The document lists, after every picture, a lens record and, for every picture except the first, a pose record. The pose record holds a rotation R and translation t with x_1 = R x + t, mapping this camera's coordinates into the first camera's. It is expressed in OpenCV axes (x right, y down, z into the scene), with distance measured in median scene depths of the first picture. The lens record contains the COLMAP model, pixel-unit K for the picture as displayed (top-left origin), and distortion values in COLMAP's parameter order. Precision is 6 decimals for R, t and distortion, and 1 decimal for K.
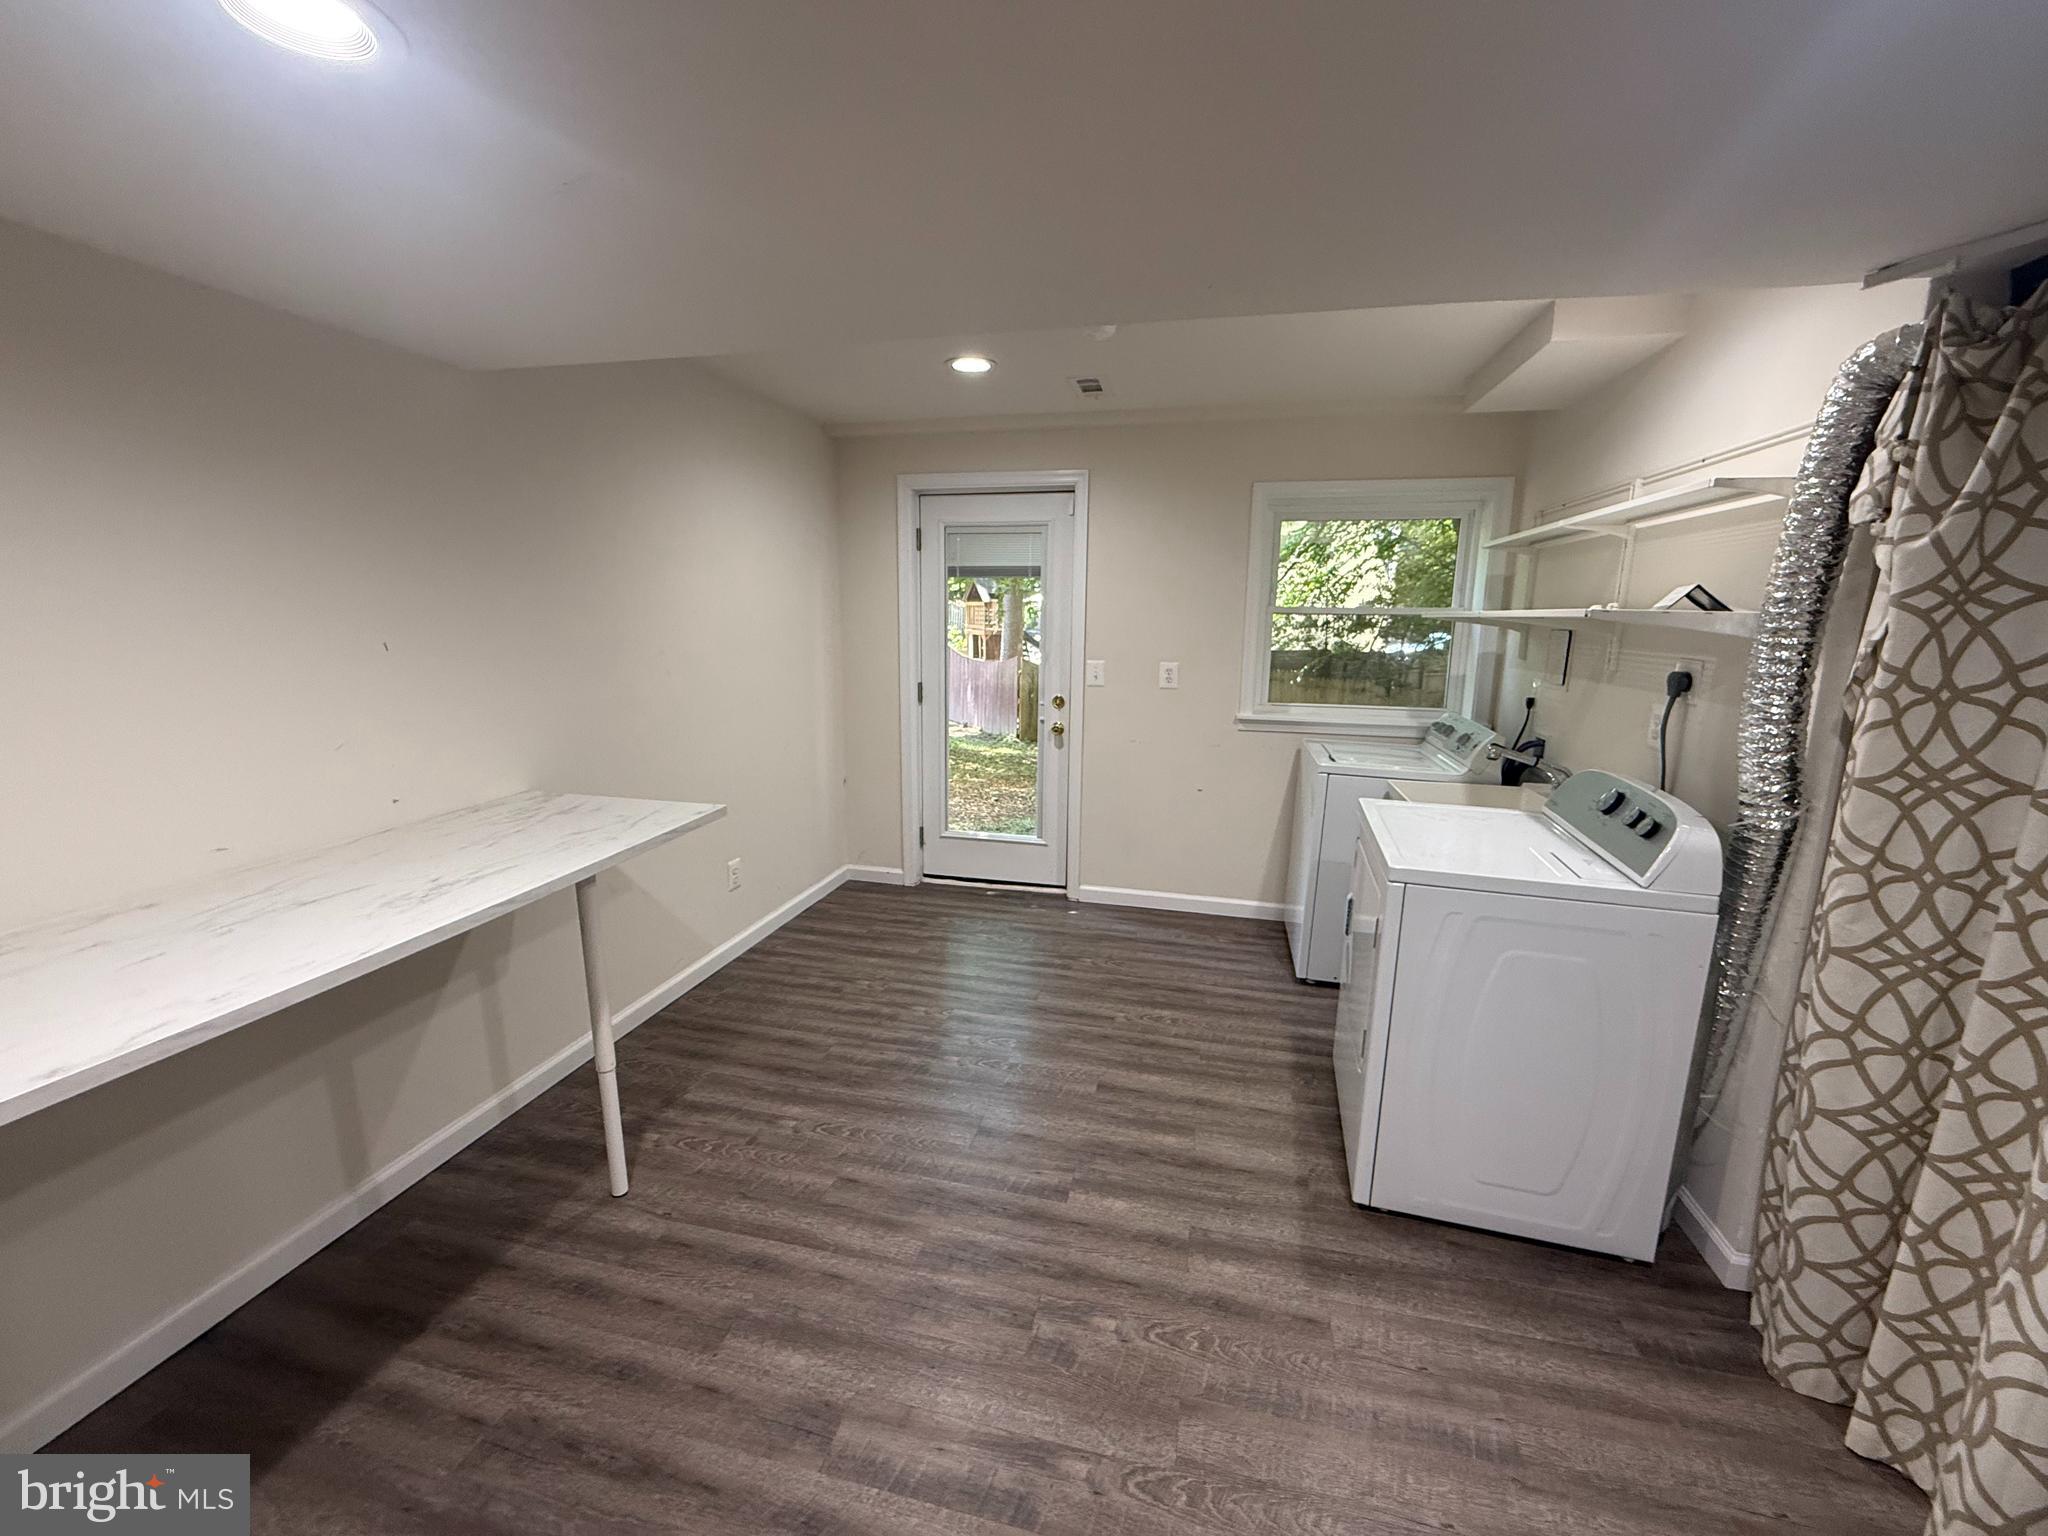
lens RADIAL K [[829.0, 0, 1024.0], [0, 829.0, 768.0], [0, 0, 1]] dist [0.000108, 0.000126]
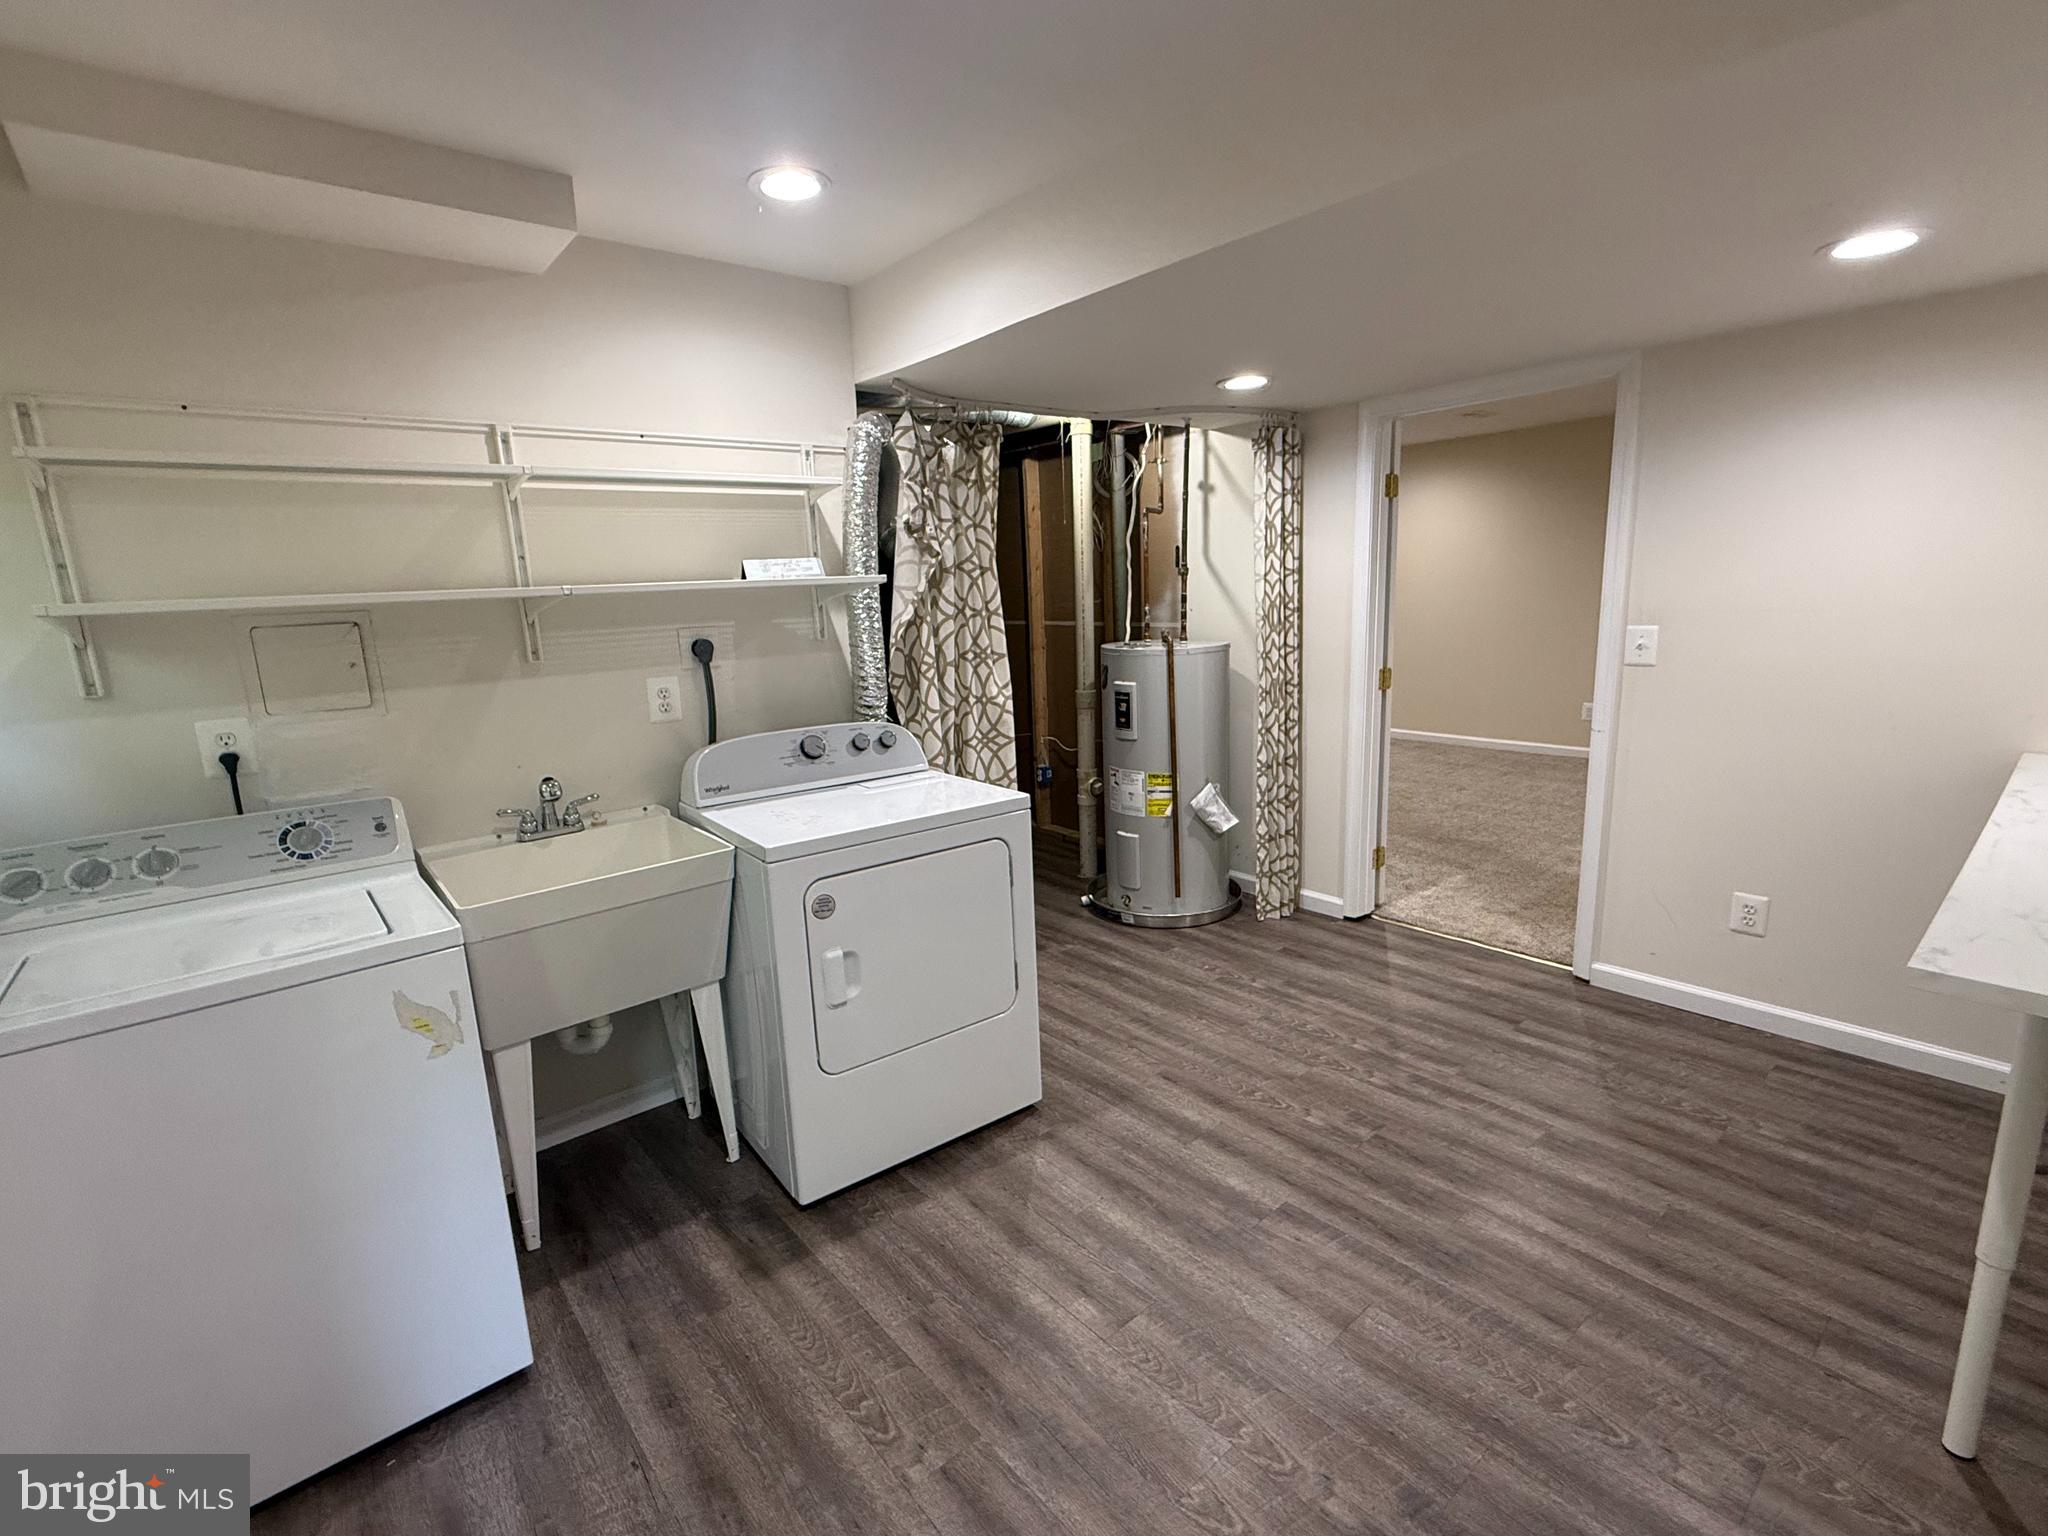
lens RADIAL K [[960.0, 0, 1024.0], [0, 960.0, 768.0], [0, 0, 1]] dist [0.001130, -0.000188]
pose [[-0.811674, -0.079642, 0.578656, -0.301997], [0.141170, 0.934546, 0.326643, -0.329685], [-0.566795, 0.346816, -0.747303, 1.855486]]
